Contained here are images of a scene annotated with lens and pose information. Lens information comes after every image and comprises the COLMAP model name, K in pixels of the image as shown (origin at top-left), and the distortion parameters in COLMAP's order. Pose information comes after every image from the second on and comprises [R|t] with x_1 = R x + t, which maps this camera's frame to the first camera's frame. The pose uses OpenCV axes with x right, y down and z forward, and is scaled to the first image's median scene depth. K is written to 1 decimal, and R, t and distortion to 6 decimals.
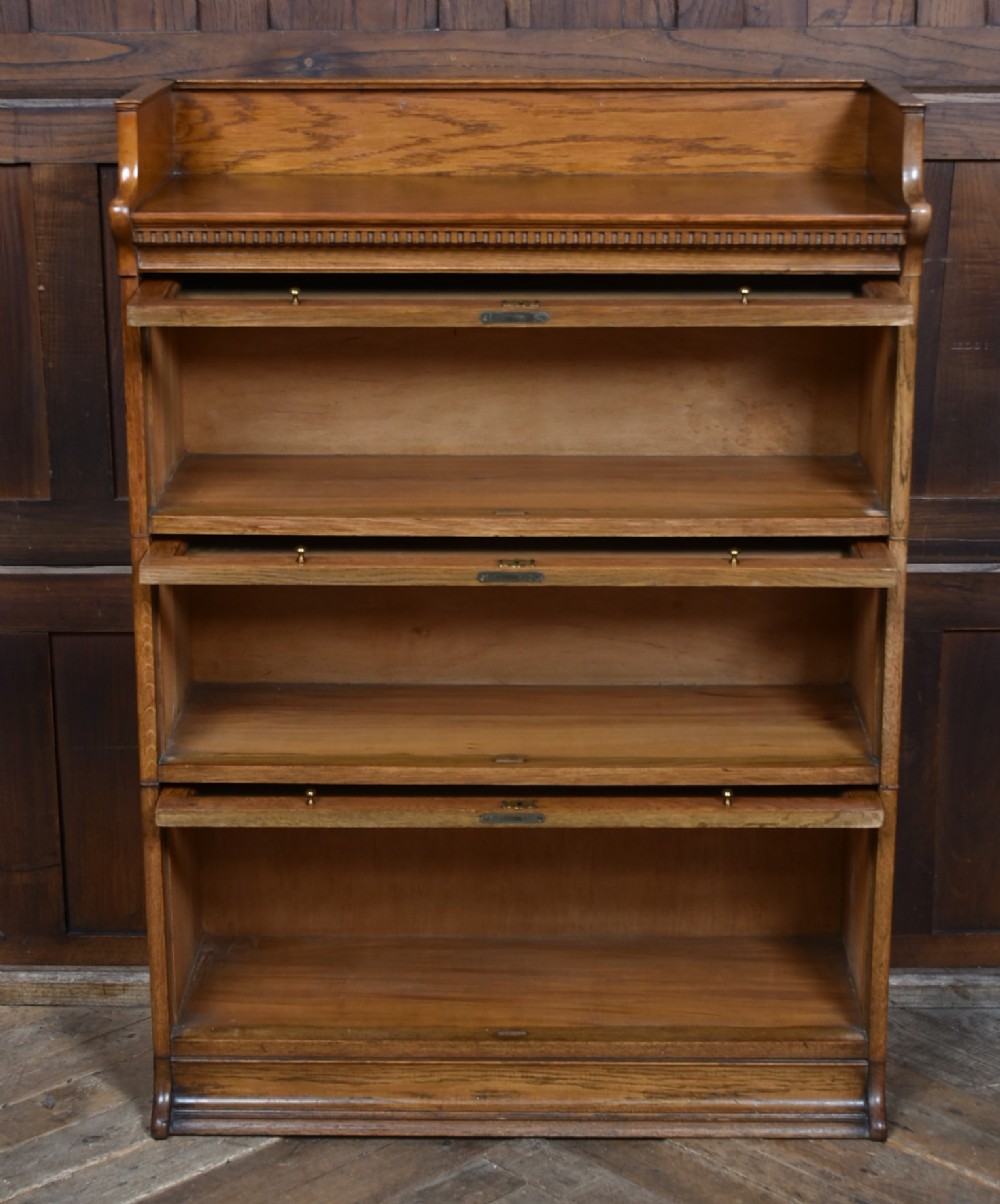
lens RADIAL K [[2354.1, 0, 481.1], [0, 2354.1, 653.3], [0, 0, 1]] dist [-0.092780, -0.017340]
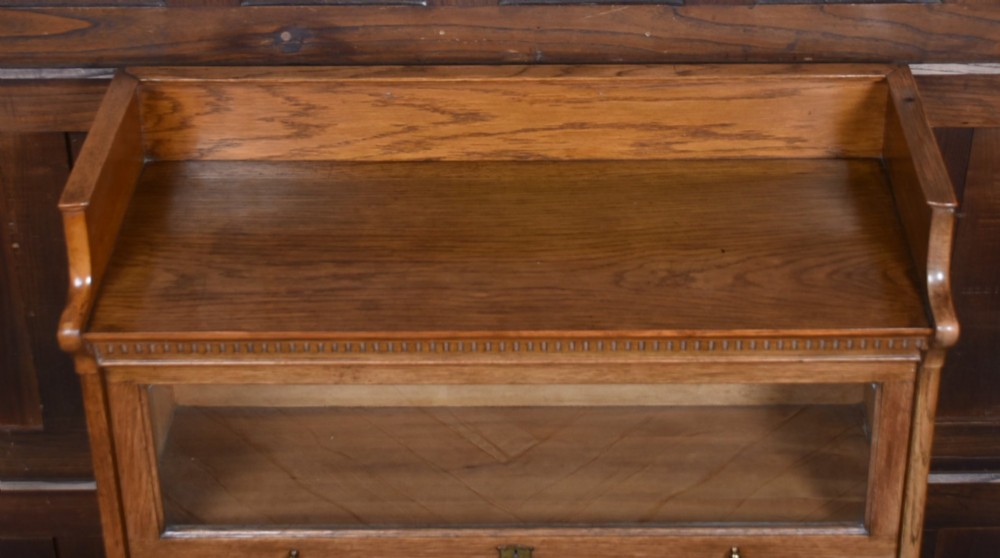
lens RADIAL K [[1871.4, 0, 579.0], [0, 1871.4, 123.9], [0, 0, 1]] dist [-0.075904, 0.156320]
pose [[0.999441, -0.009605, 0.032022, 0.018522], [0.003541, 0.982865, 0.184293, -0.357322], [-0.033243, -0.184076, 0.982350, 0.266384]]
